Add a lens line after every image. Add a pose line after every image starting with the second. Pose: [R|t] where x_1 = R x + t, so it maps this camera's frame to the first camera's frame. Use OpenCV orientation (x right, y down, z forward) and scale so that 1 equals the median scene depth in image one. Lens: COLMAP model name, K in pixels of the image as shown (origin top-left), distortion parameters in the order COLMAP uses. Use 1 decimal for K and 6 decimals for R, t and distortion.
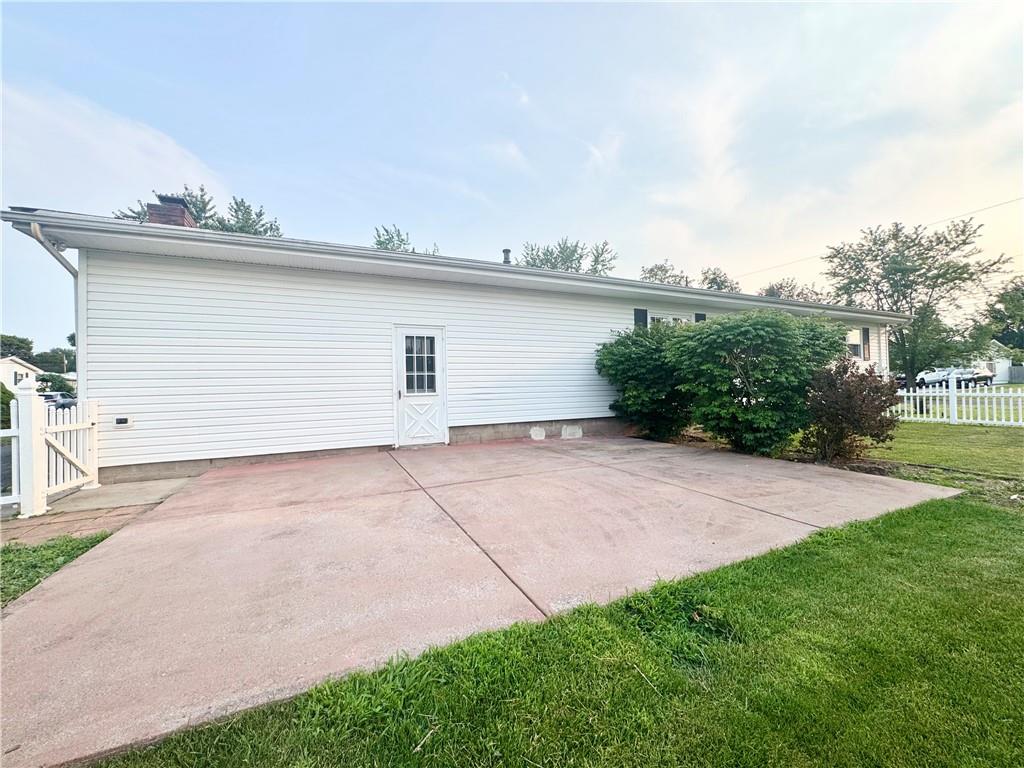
lens RADIAL K [[409.9, 0, 512.9], [0, 409.9, 382.2], [0, 0, 1]] dist [-0.002891, 0.000005]
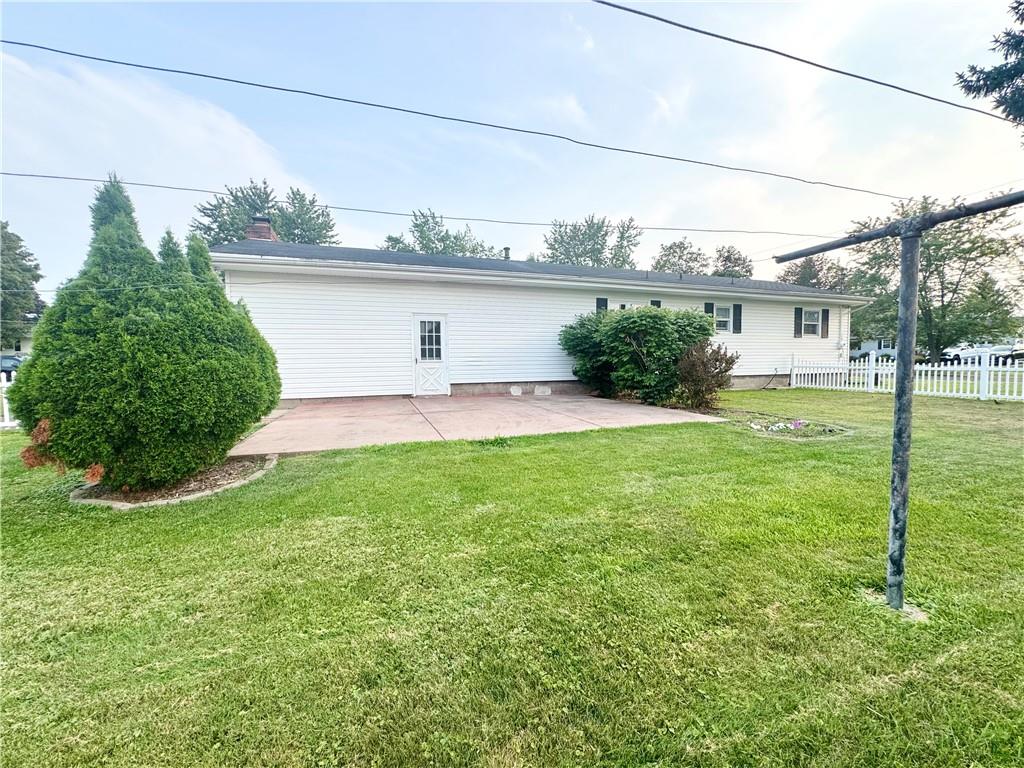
lens RADIAL K [[409.9, 0, 512.9], [0, 409.9, 382.2], [0, 0, 1]] dist [-0.002891, 0.000005]
pose [[0.995088, 0.017279, -0.097477, 0.166034], [-0.010555, 0.997555, 0.069081, 0.000618], [0.098432, -0.067712, 0.992837, -0.339335]]
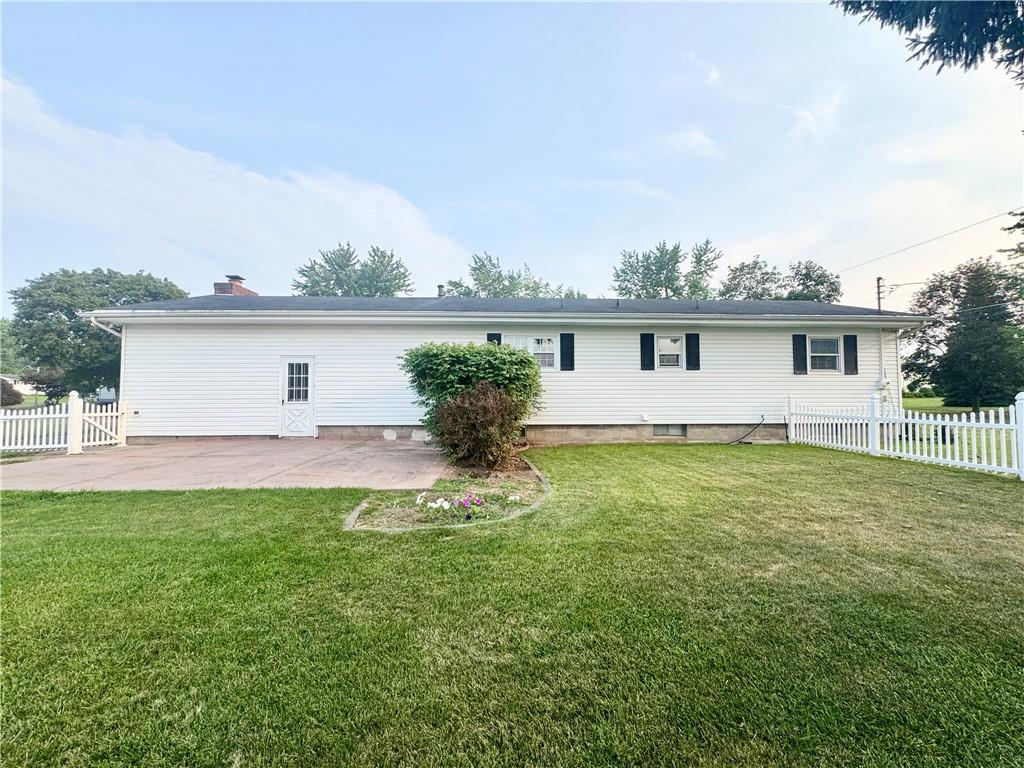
lens RADIAL K [[405.9, 0, 513.5], [0, 405.9, 395.2], [0, 0, 1]] dist [0.001922, 0.000282]
pose [[0.919380, 0.018447, -0.392938, 0.834195], [-0.013164, 0.999783, 0.016135, -0.024212], [0.393150, -0.009662, 0.919423, -0.030710]]
